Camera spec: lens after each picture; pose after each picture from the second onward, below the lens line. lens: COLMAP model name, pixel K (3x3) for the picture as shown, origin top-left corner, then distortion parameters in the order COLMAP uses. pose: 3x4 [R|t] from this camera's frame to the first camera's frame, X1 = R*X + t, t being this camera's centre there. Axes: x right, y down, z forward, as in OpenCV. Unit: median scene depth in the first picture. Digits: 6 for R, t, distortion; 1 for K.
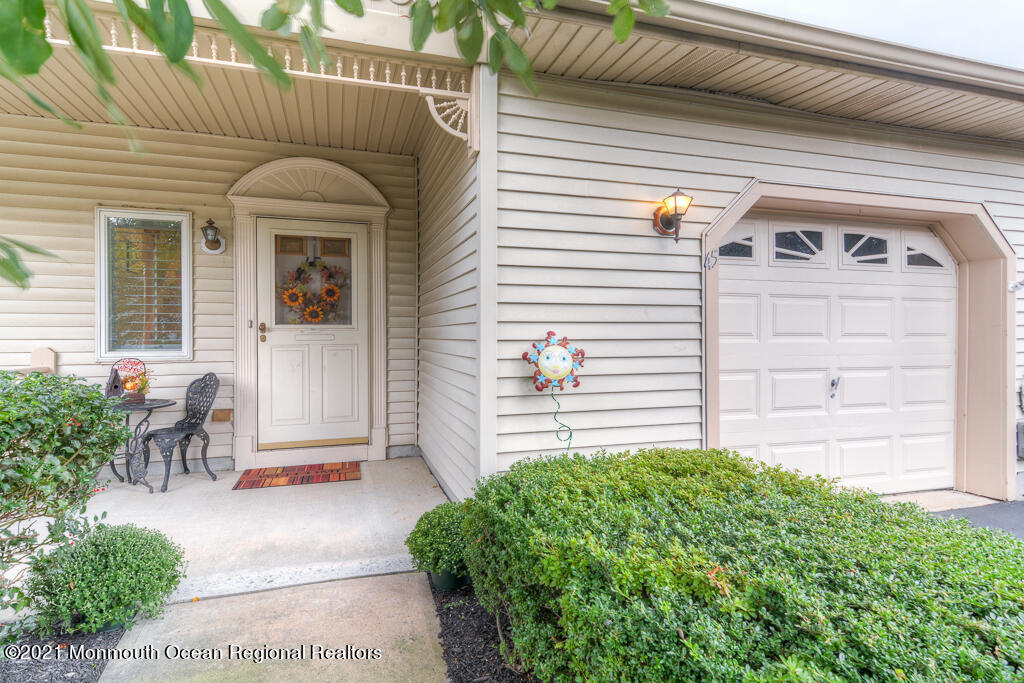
lens RADIAL K [[521.1, 0, 555.5], [0, 521.1, 309.9], [0, 0, 1]] dist [0.022113, -0.001881]
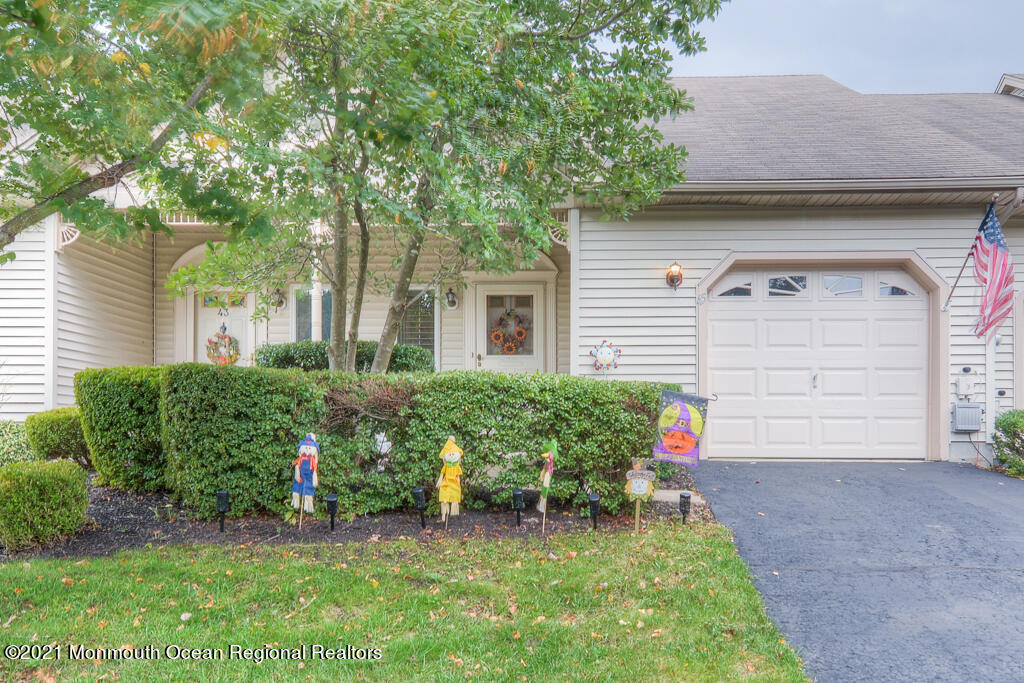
lens RADIAL K [[521.1, 0, 510.1], [0, 521.1, 347.6], [0, 0, 1]] dist [0.022113, -0.001881]
pose [[0.898498, -0.010127, -0.438861, 0.404221], [0.001520, 0.999800, -0.019959, 0.080900], [0.438976, 0.017266, 0.898333, -0.693132]]
